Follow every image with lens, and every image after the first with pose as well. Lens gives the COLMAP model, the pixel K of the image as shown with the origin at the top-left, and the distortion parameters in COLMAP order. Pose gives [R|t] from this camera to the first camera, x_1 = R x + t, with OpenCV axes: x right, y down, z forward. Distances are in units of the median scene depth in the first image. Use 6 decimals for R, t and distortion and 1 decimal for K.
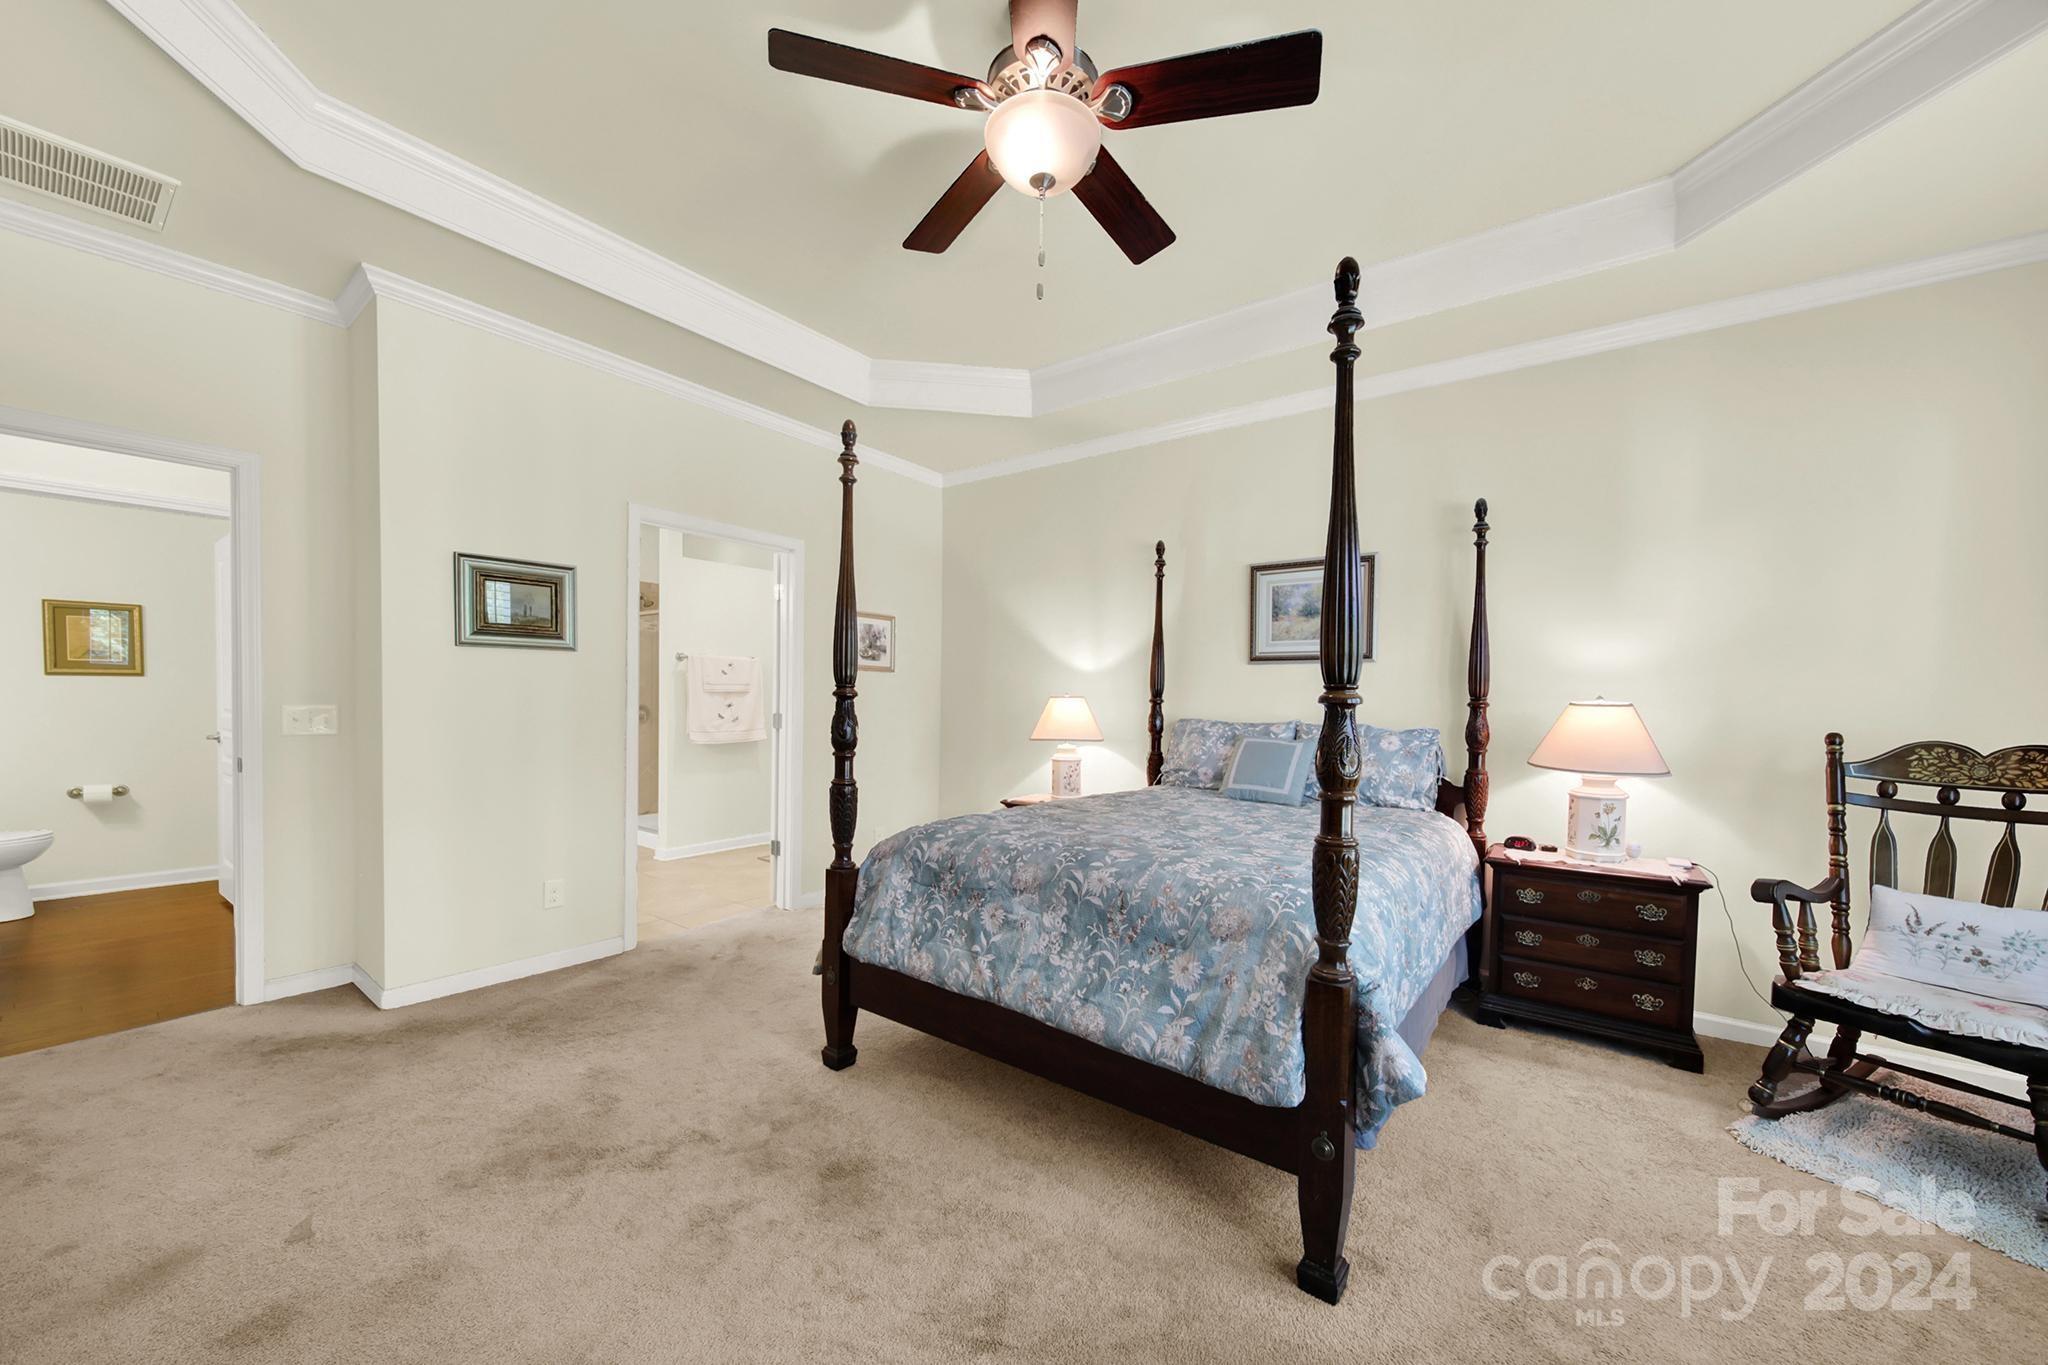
lens RADIAL K [[757.5, 0, 1021.5], [0, 757.5, 730.5], [0, 0, 1]] dist [-0.010056, -0.000151]
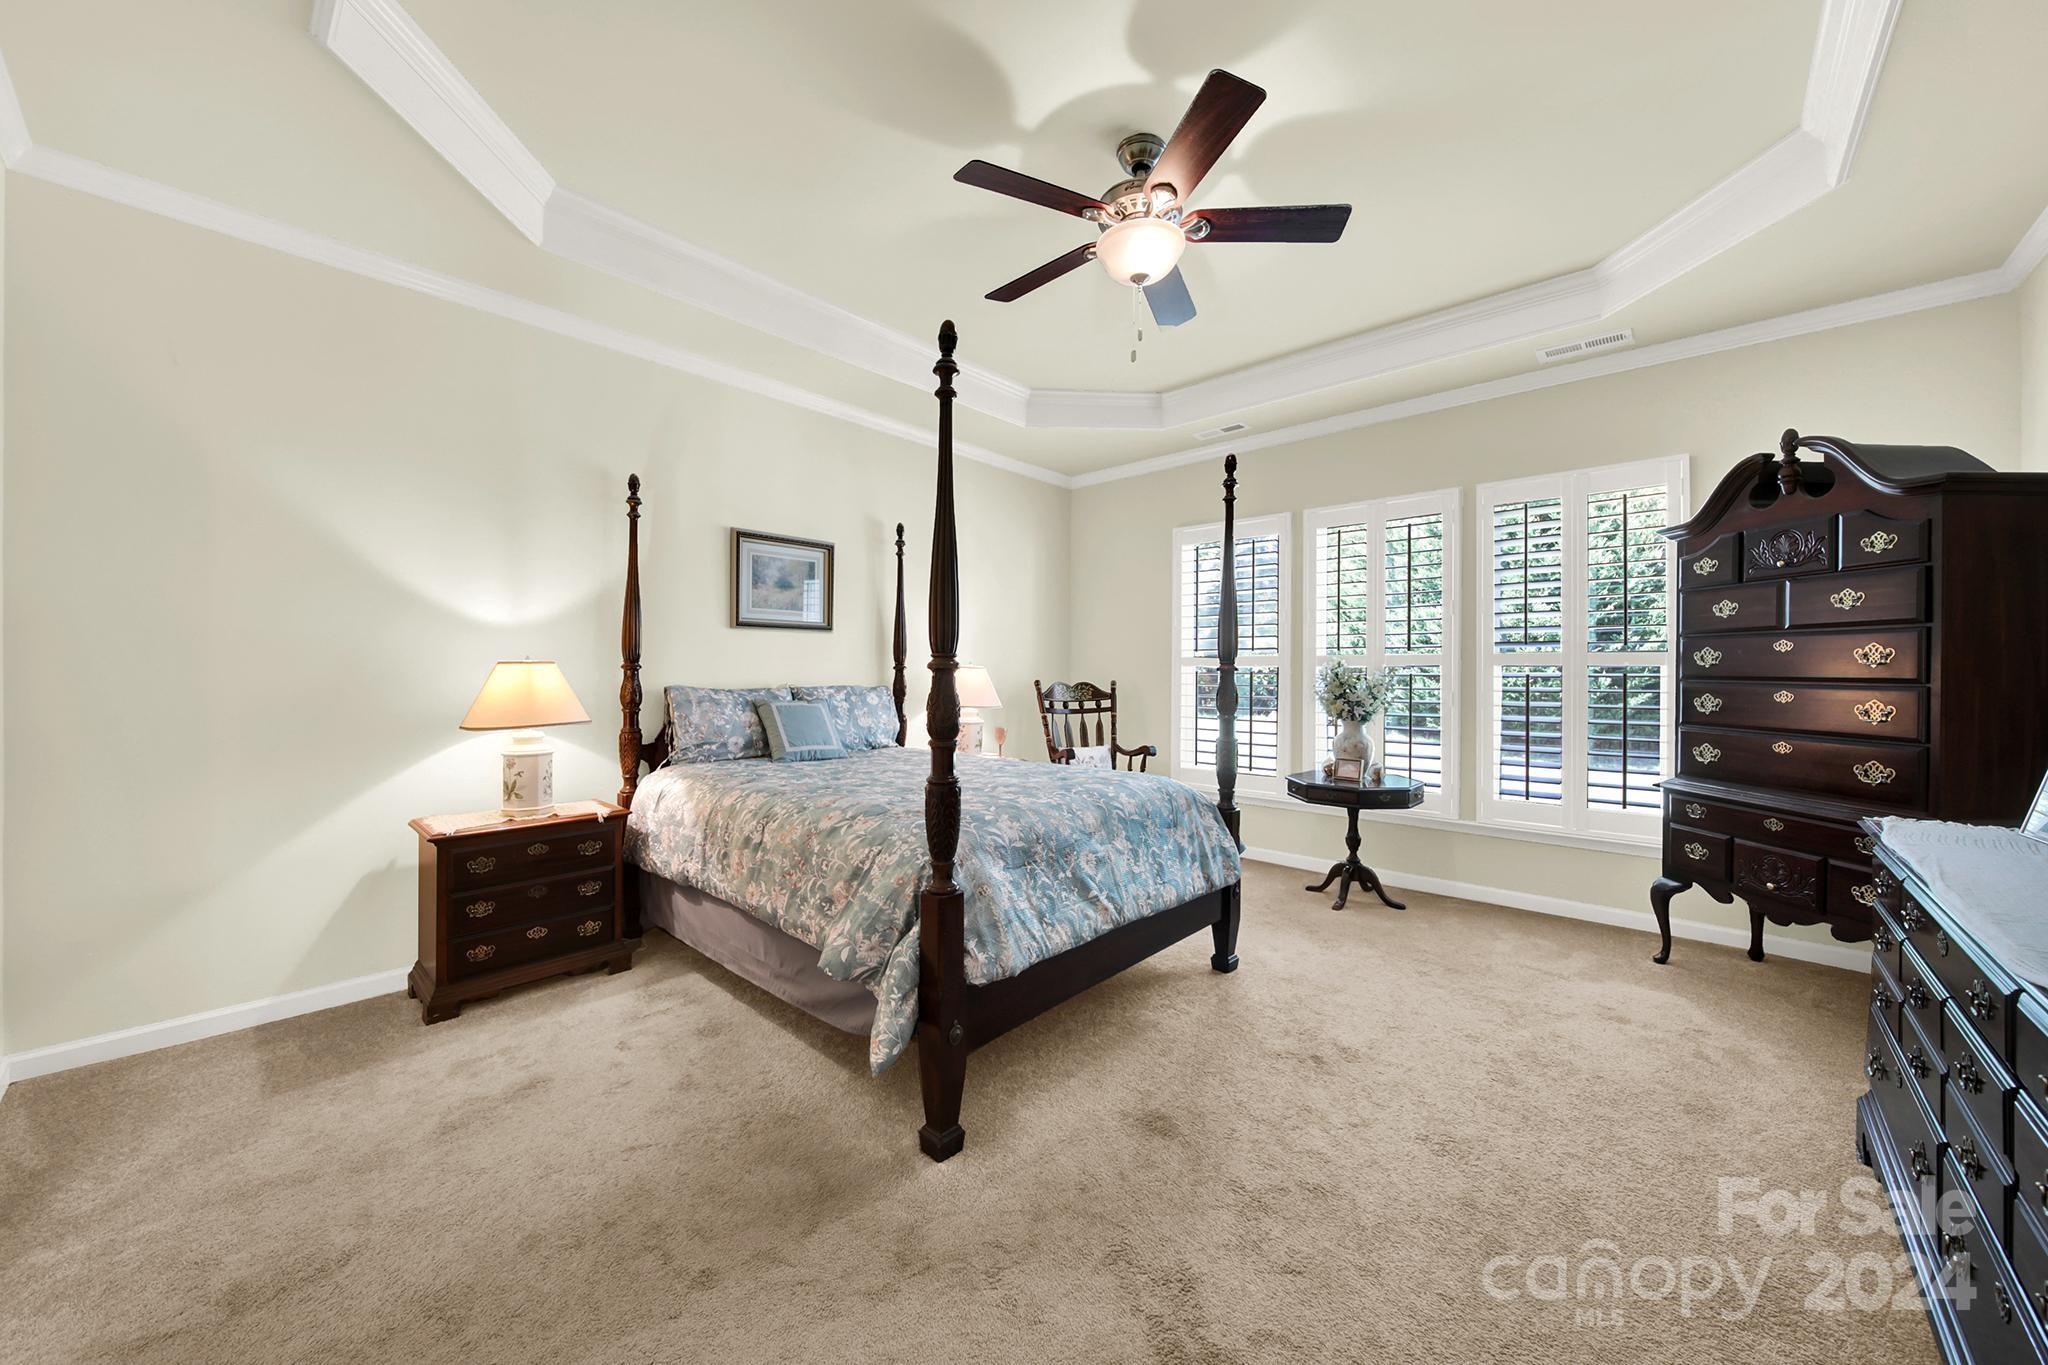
lens RADIAL K [[730.9, 0, 1024.0], [0, 730.9, 682.5], [0, 0, 1]] dist [-0.001476, -0.000168]
pose [[0.085831, -0.031278, 0.995819, -1.007075], [0.034792, 0.998992, 0.028379, -0.051861], [-0.995702, 0.032210, 0.086833, 0.883747]]
